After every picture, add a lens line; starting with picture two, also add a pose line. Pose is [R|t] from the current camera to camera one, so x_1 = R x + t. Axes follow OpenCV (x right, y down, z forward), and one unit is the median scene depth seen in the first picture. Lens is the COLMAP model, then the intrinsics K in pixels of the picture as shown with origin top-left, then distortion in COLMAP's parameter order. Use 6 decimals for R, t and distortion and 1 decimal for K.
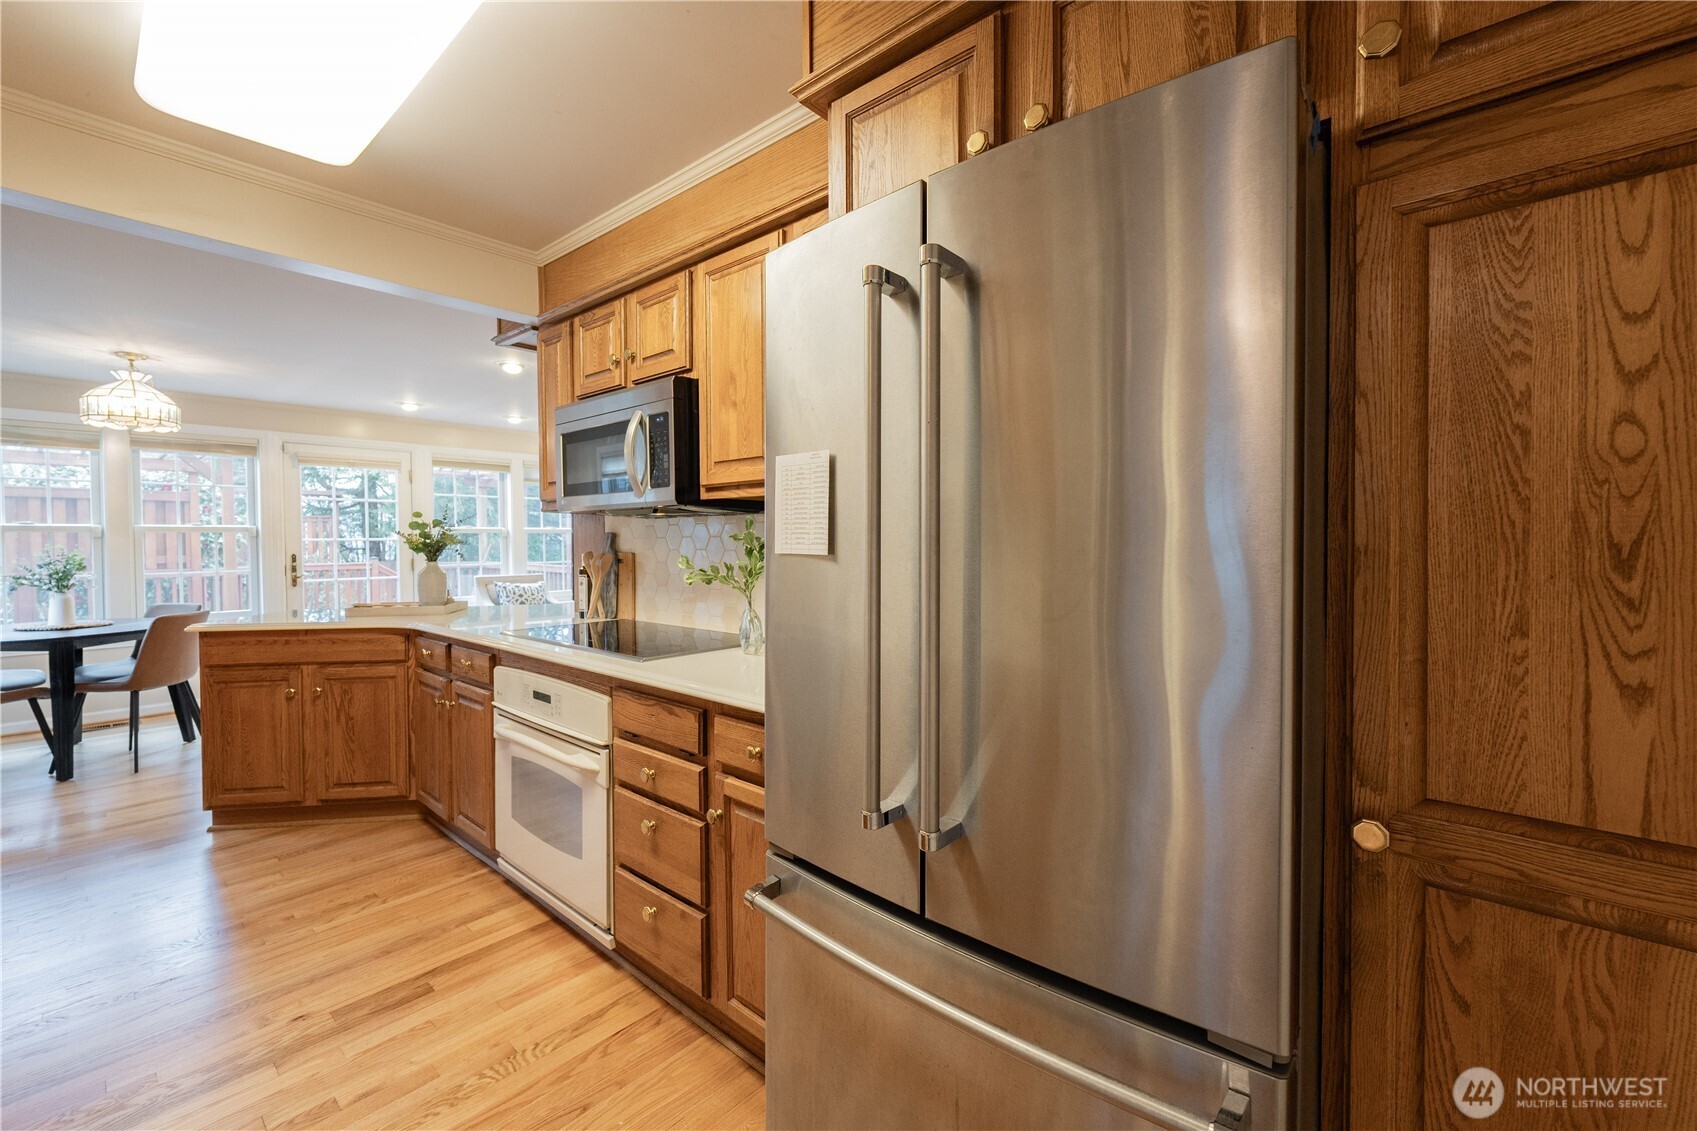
lens RADIAL K [[696.4, 0, 856.9], [0, 696.4, 557.5], [0, 0, 1]] dist [-0.000803, -0.000494]
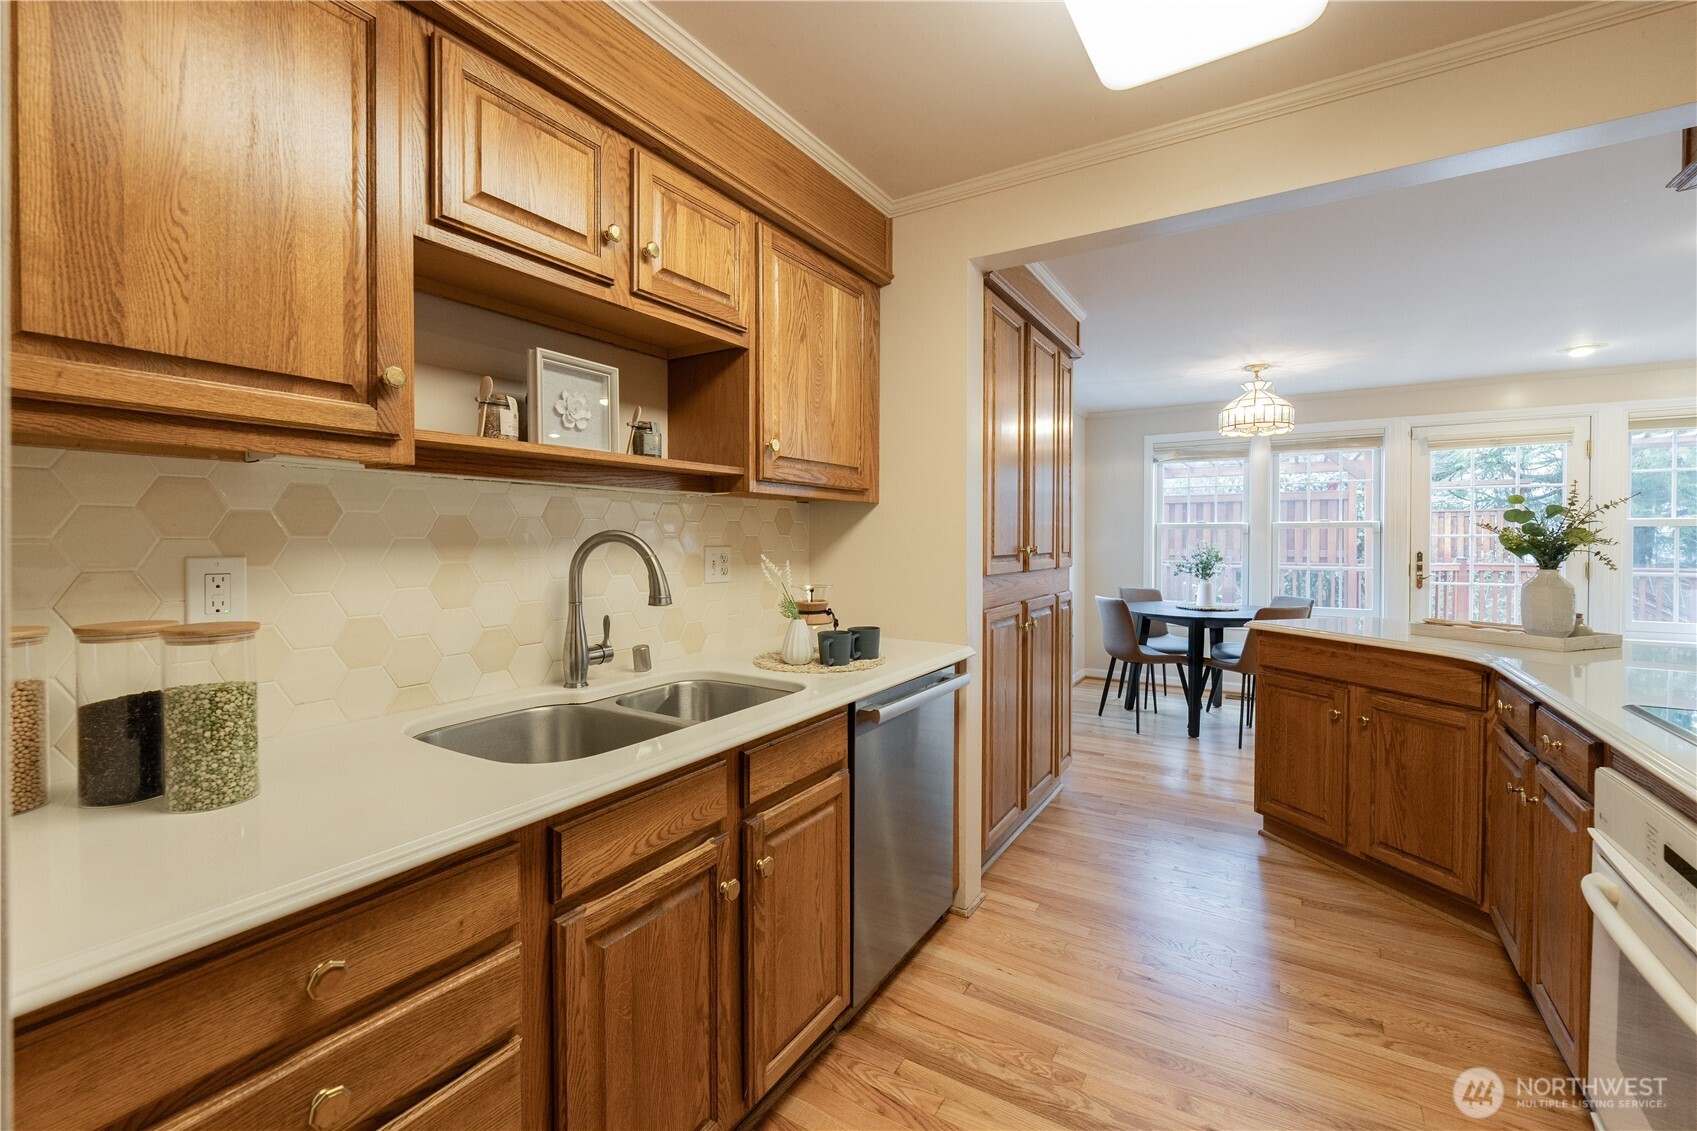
lens RADIAL K [[696.4, 0, 851.6], [0, 696.4, 545.7], [0, 0, 1]] dist [-0.000803, -0.000494]
pose [[0.133839, 0.016305, -0.990869, -0.043840], [-0.026669, 0.999562, 0.012846, -0.007942], [0.990644, 0.024706, 0.134215, 0.271479]]
